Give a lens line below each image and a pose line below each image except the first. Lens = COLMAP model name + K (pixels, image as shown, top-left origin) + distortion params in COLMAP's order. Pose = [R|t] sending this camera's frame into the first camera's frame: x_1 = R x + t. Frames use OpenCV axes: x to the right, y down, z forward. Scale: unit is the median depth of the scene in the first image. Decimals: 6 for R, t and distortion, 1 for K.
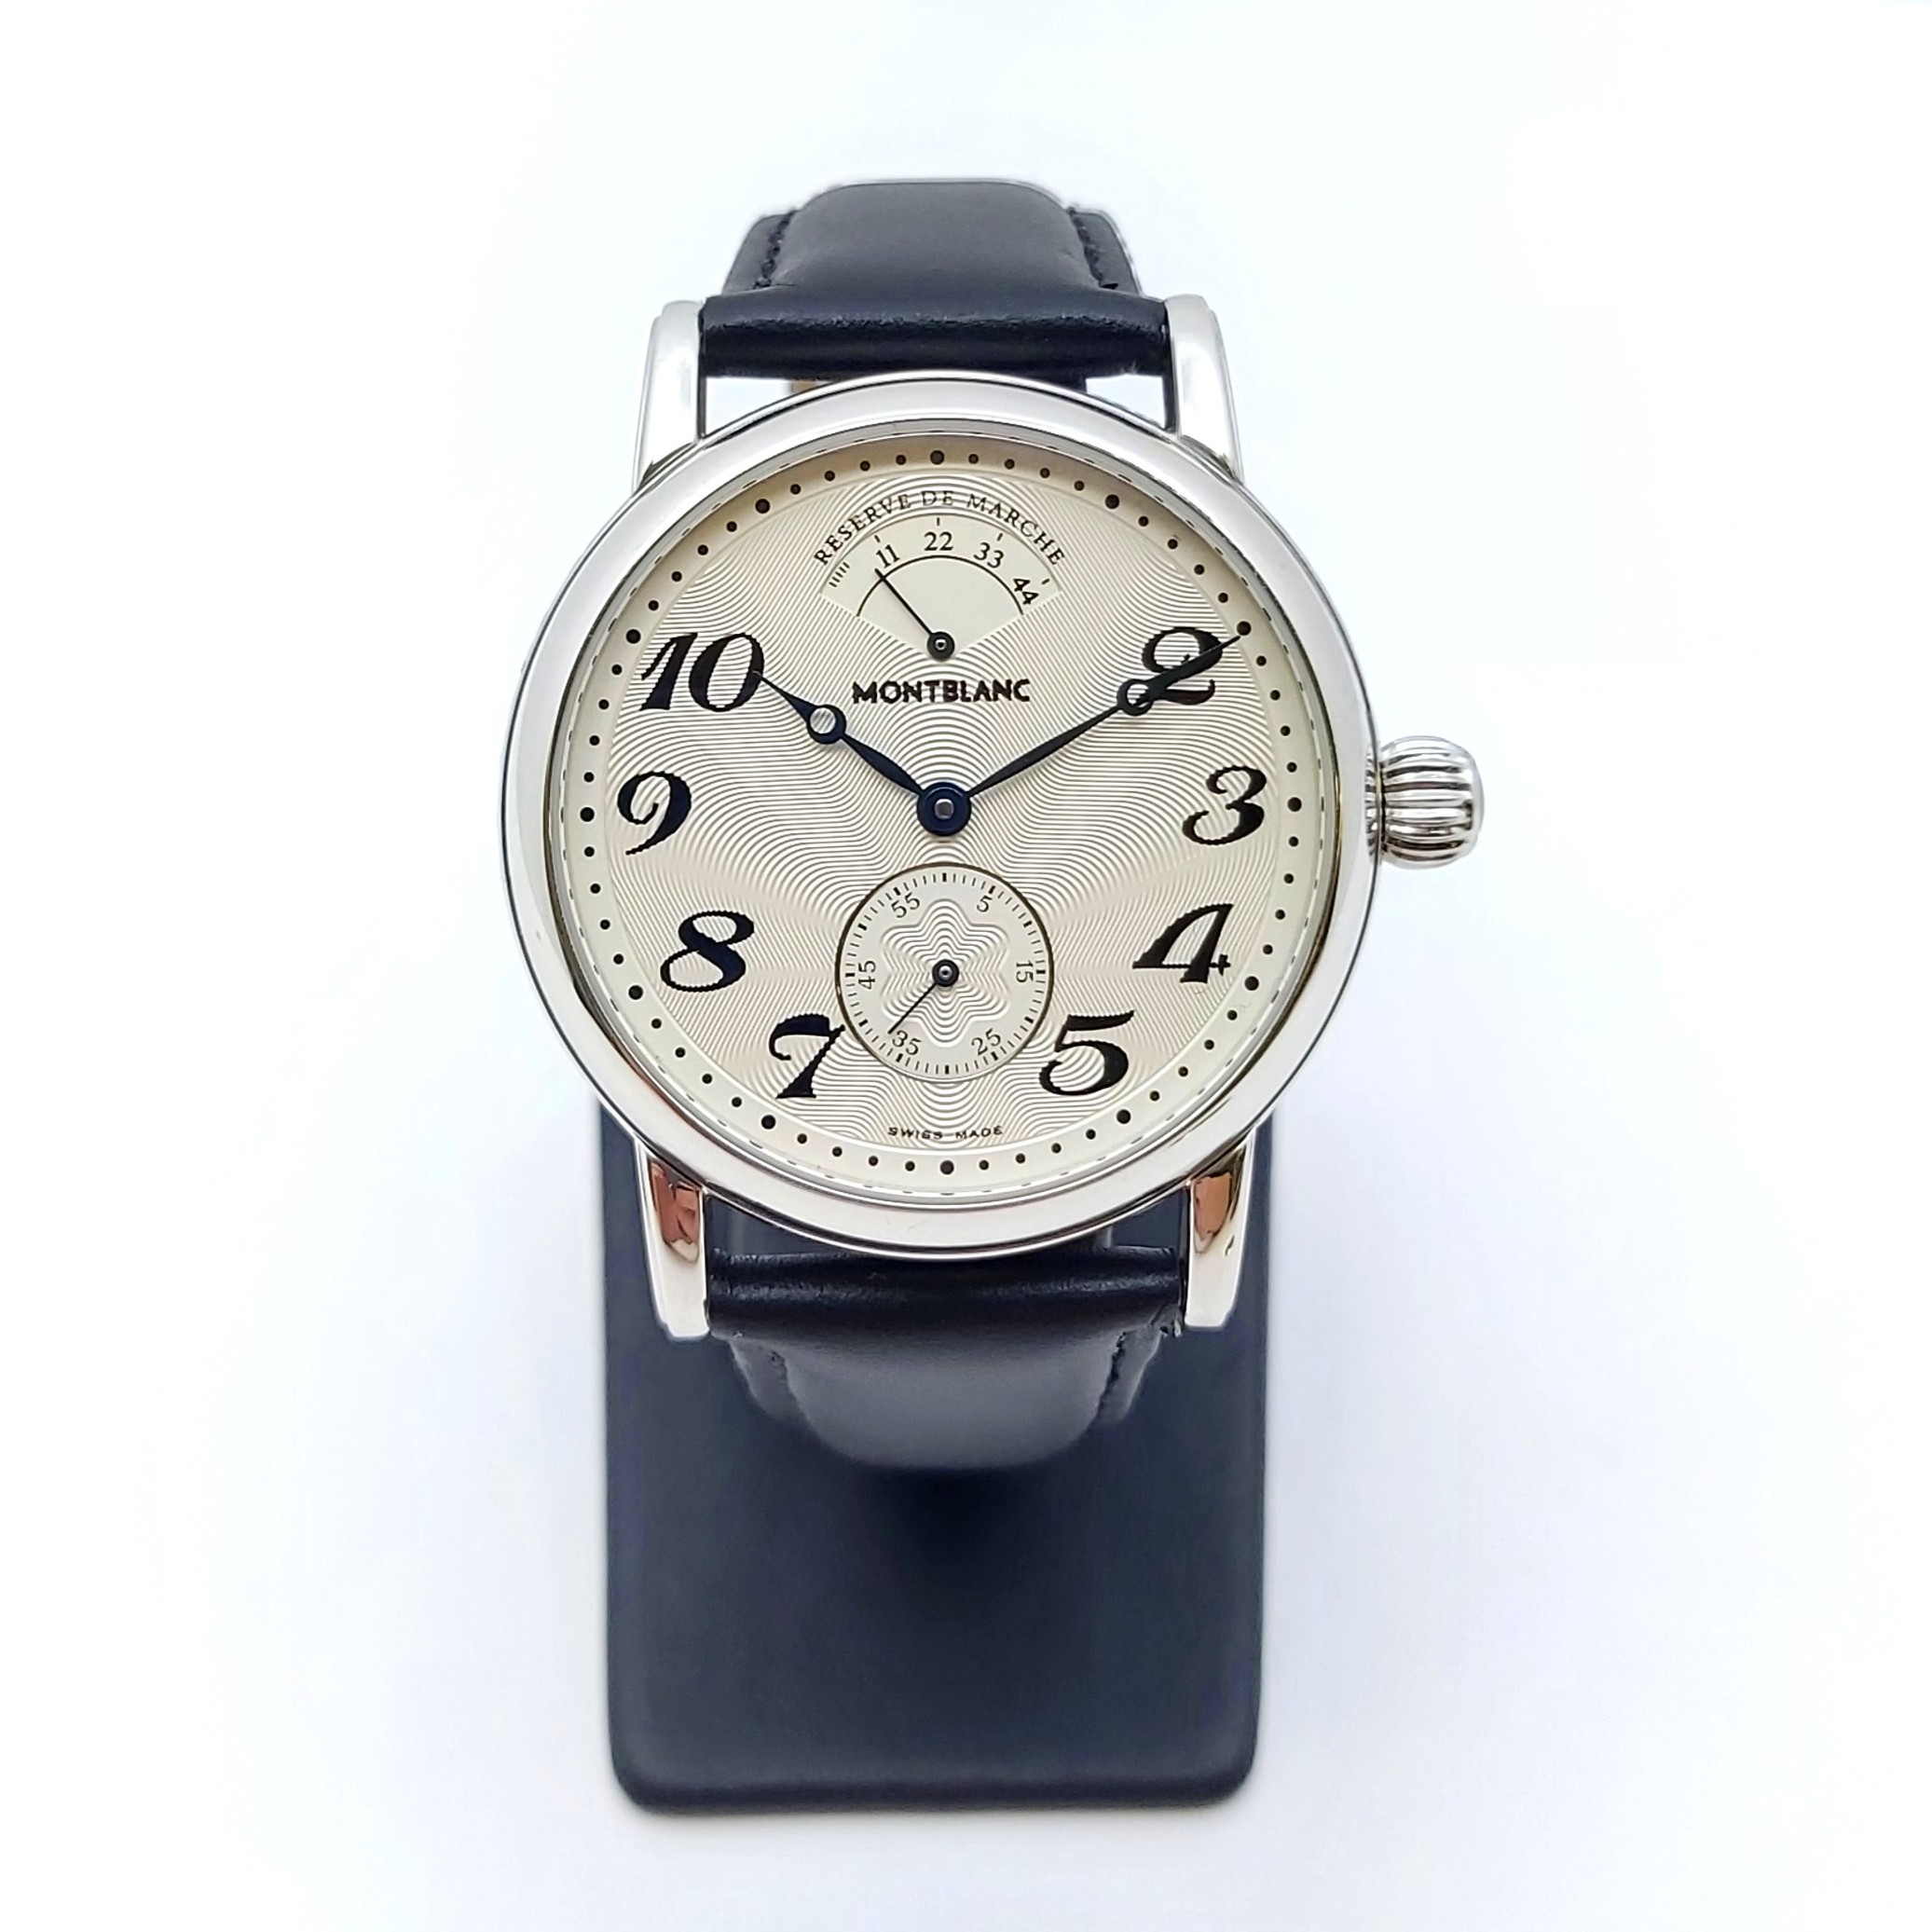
lens RADIAL K [[2014.7, 0, 965.6], [0, 2014.7, 966.0], [0, 0, 1]] dist [0.006537, 0.000000]
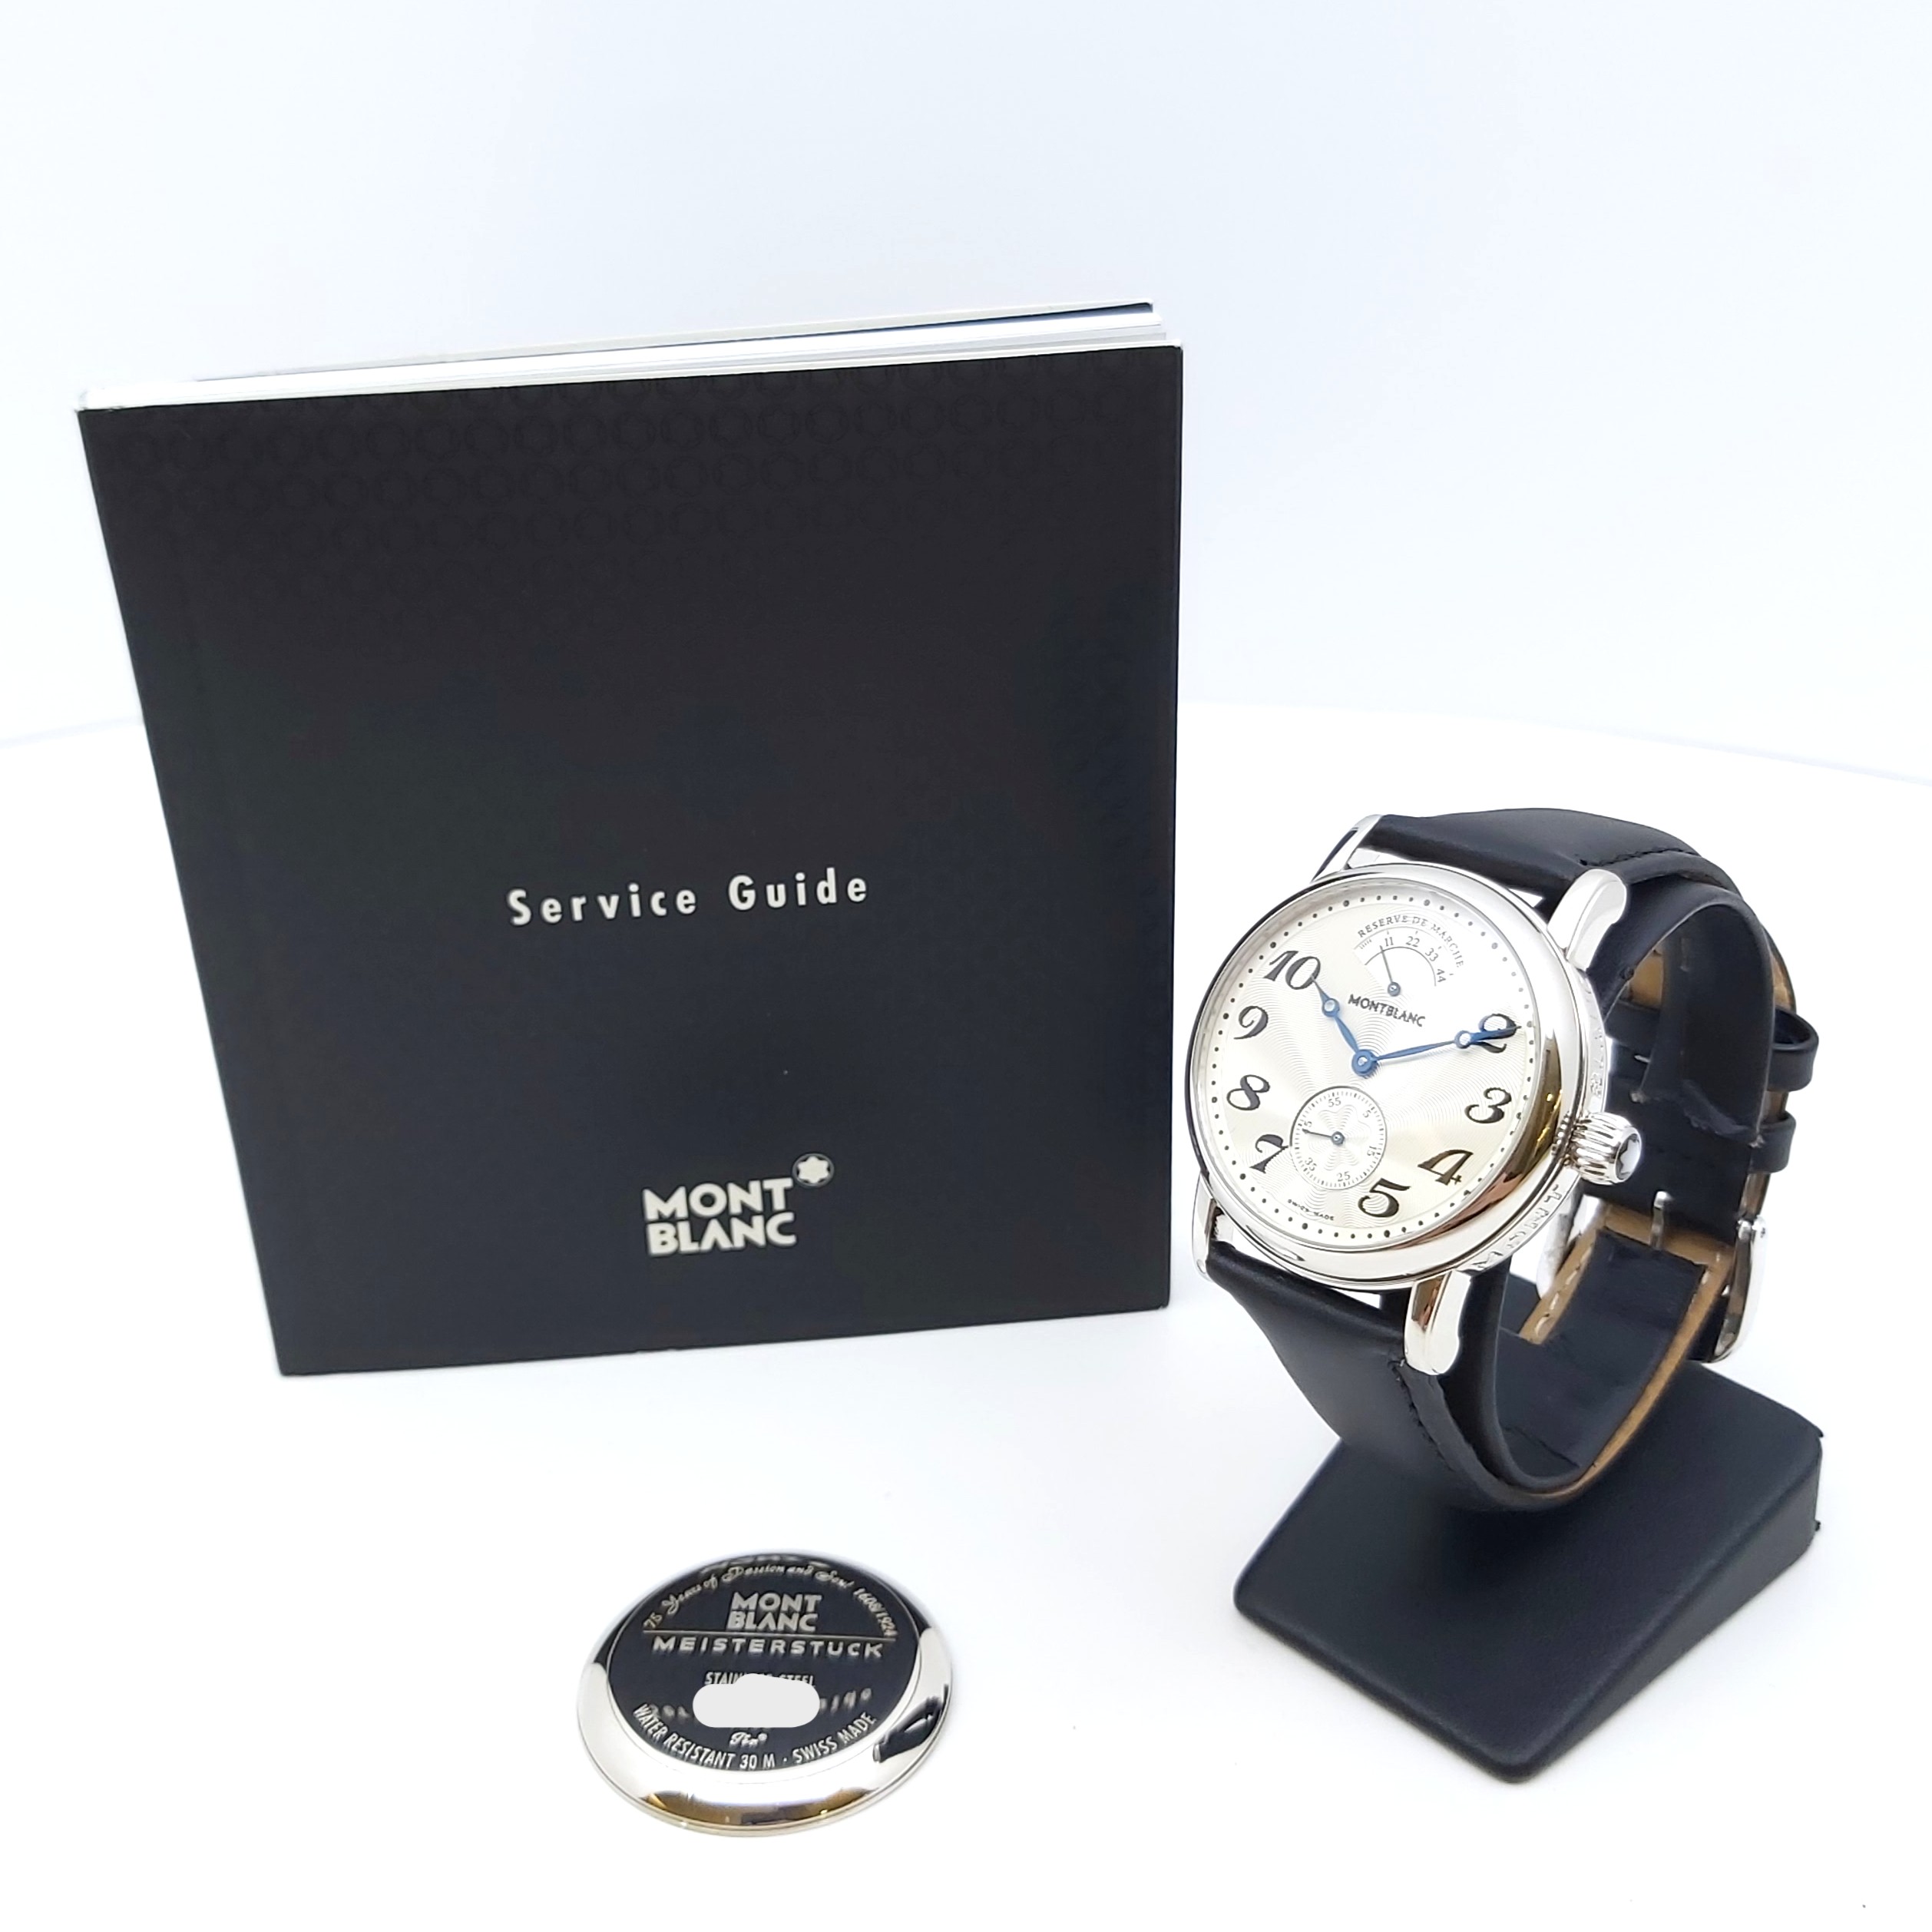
lens RADIAL K [[2014.7, 0, 966.0], [0, 2014.7, 966.3], [0, 0, 1]] dist [0.006537, 0.000000]
pose [[0.731057, 0.274593, -0.624623, 0.948520], [-0.348476, 0.937308, 0.004199, -0.037328], [0.586618, 0.214596, 0.780915, -0.868612]]
